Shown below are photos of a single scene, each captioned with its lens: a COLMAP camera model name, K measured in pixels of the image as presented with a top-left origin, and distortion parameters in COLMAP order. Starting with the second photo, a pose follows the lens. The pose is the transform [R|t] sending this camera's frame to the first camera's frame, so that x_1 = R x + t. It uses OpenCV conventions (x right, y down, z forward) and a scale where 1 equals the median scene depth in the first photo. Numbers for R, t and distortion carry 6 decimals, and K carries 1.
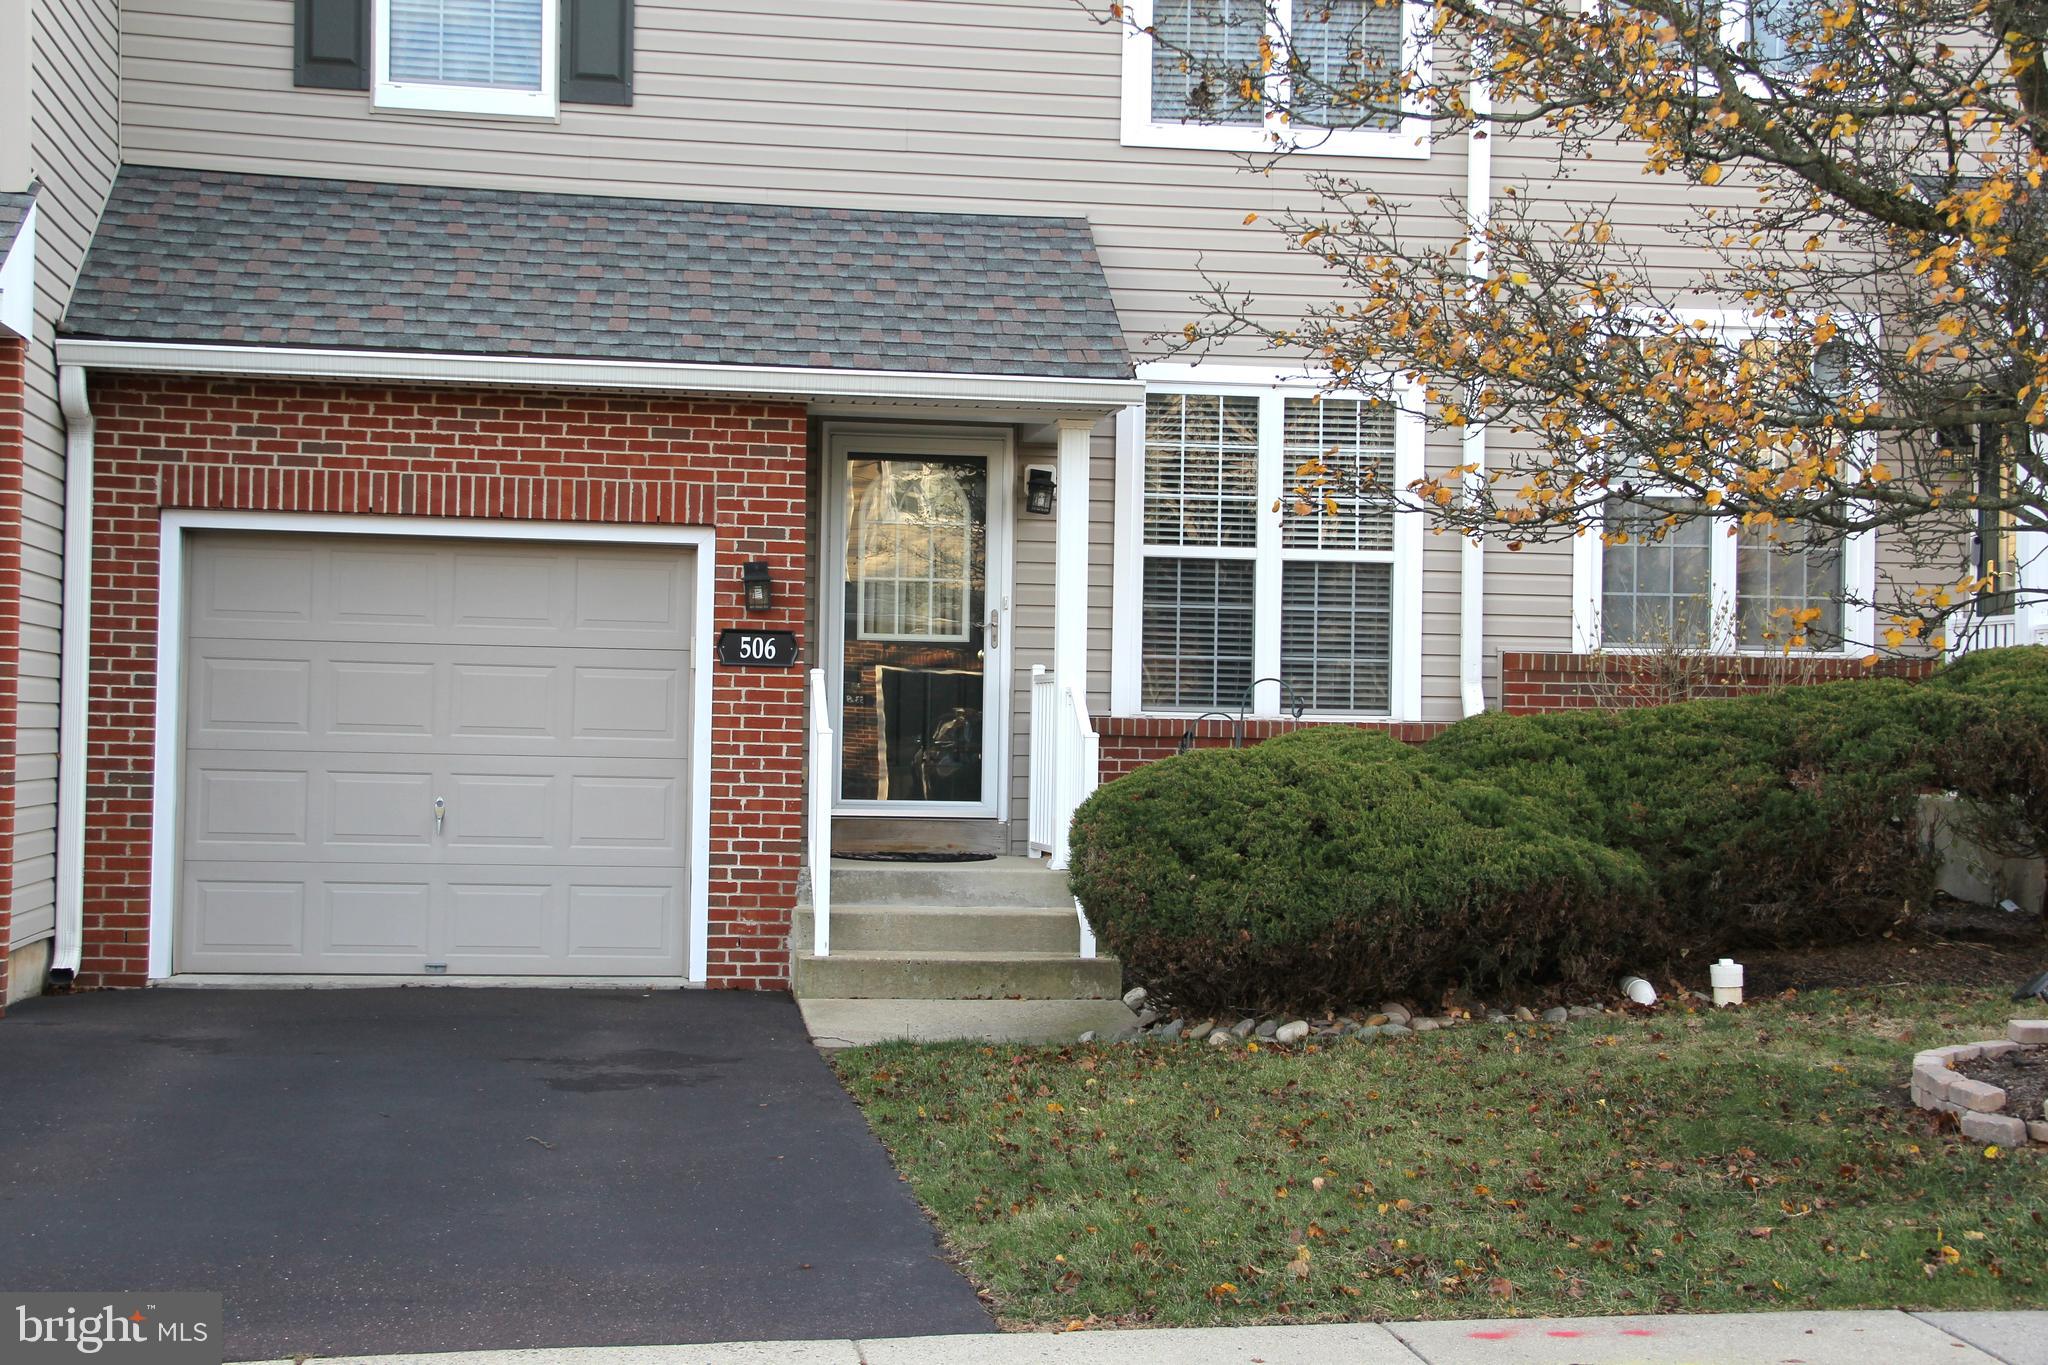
lens RADIAL K [[3049.5, 0, 1014.2], [0, 3049.5, 693.5], [0, 0, 1]] dist [0.133730, 0.000000]
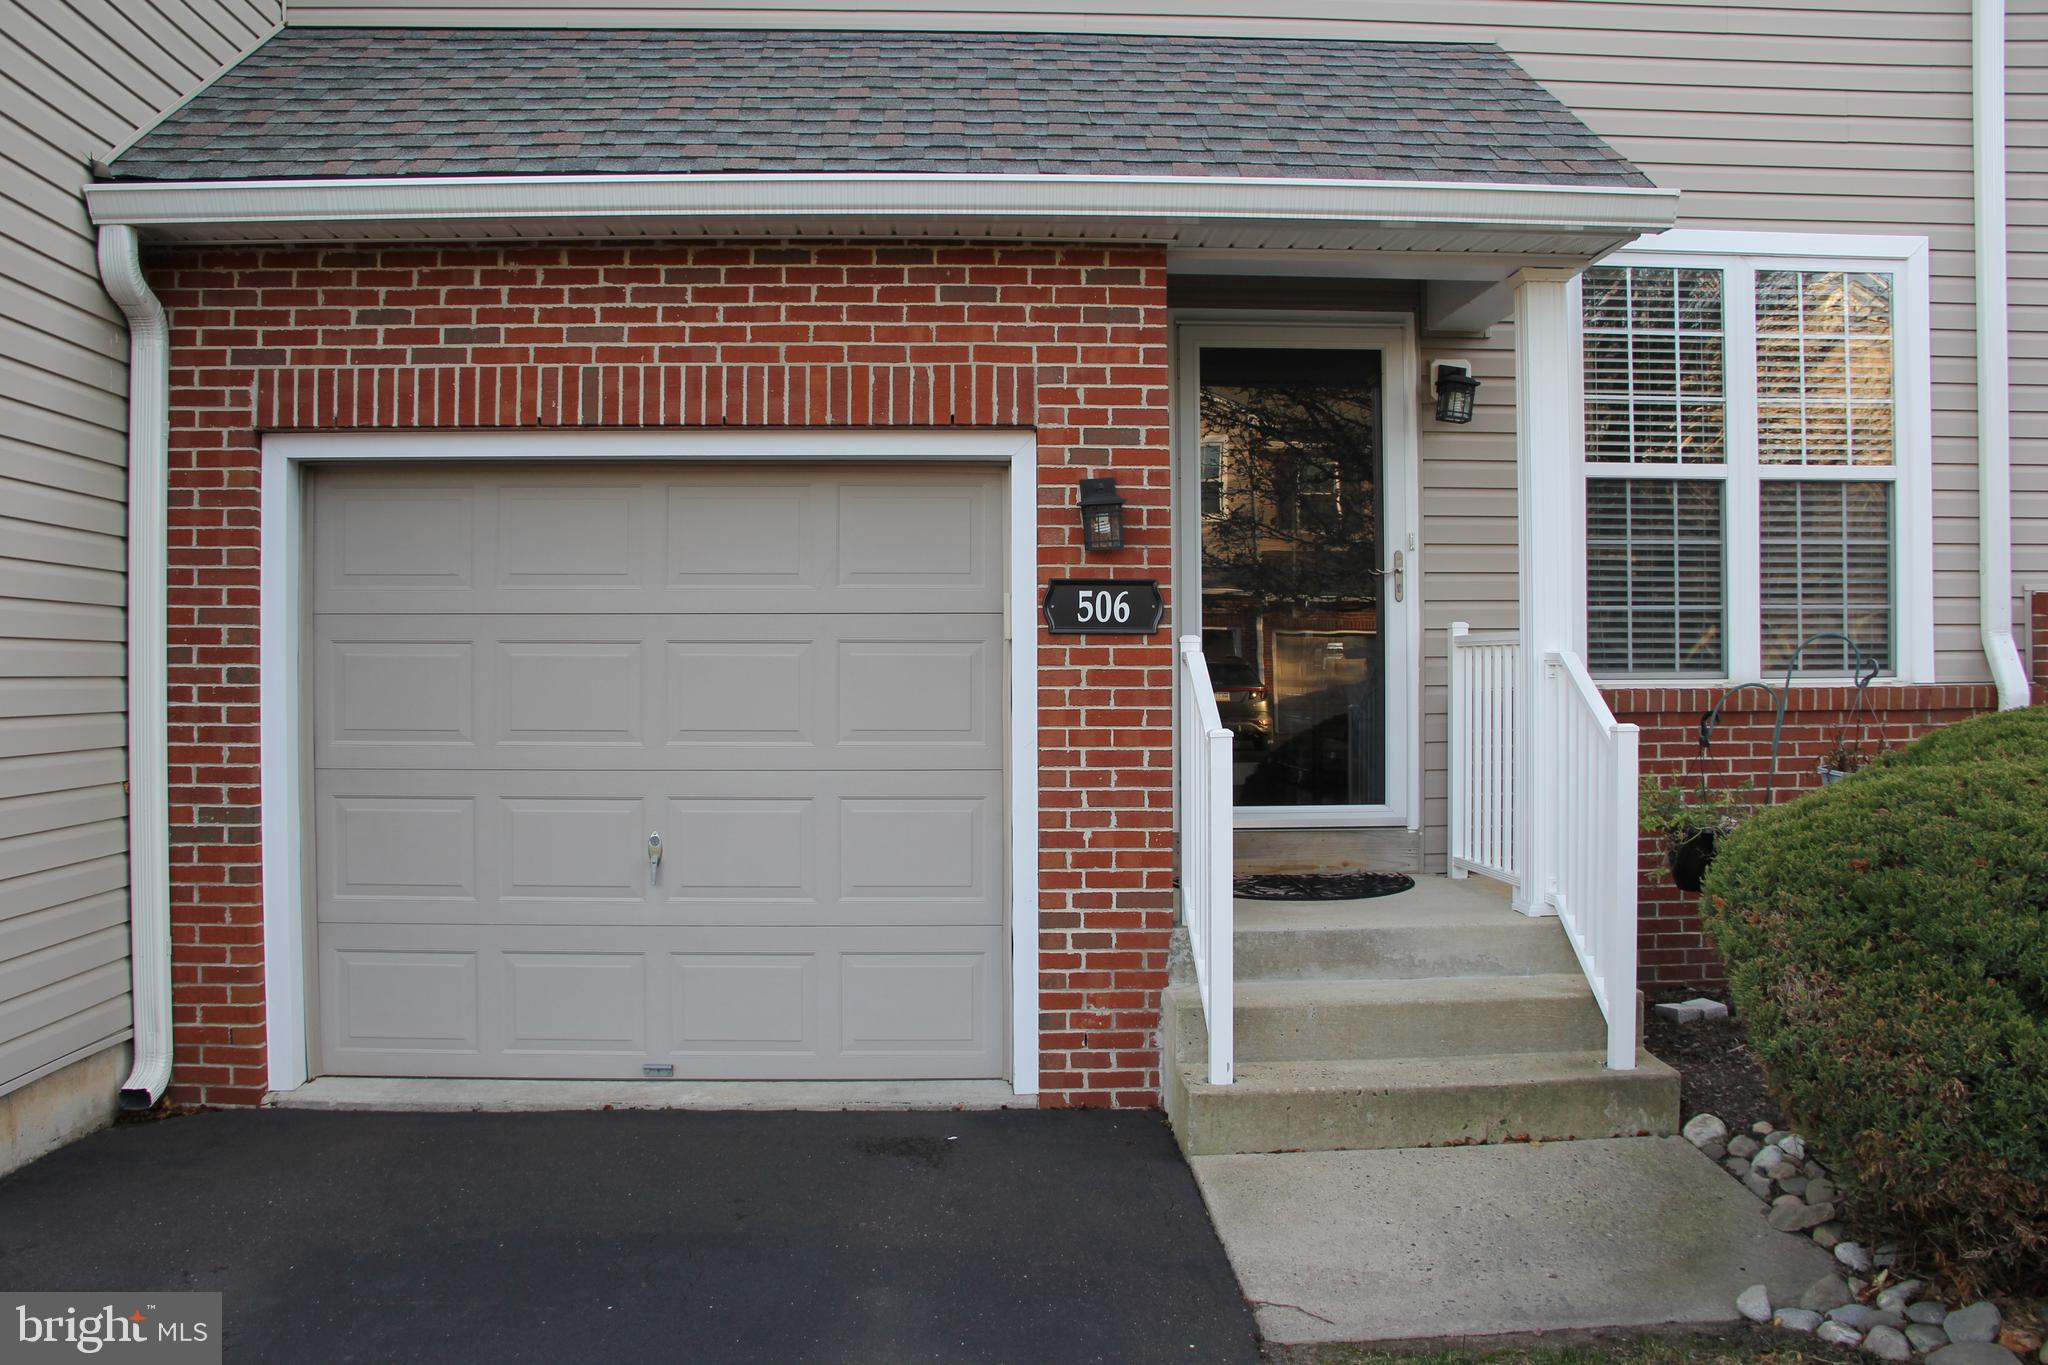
lens RADIAL K [[1702.0, 0, 1029.0], [0, 1702.0, 647.7], [0, 0, 1]] dist [-0.162714, 0.140995]
pose [[0.996875, -0.024171, -0.075206, -0.072387], [0.024337, 0.999703, 0.001303, -0.006805], [0.075152, -0.003130, 0.997167, 0.625752]]
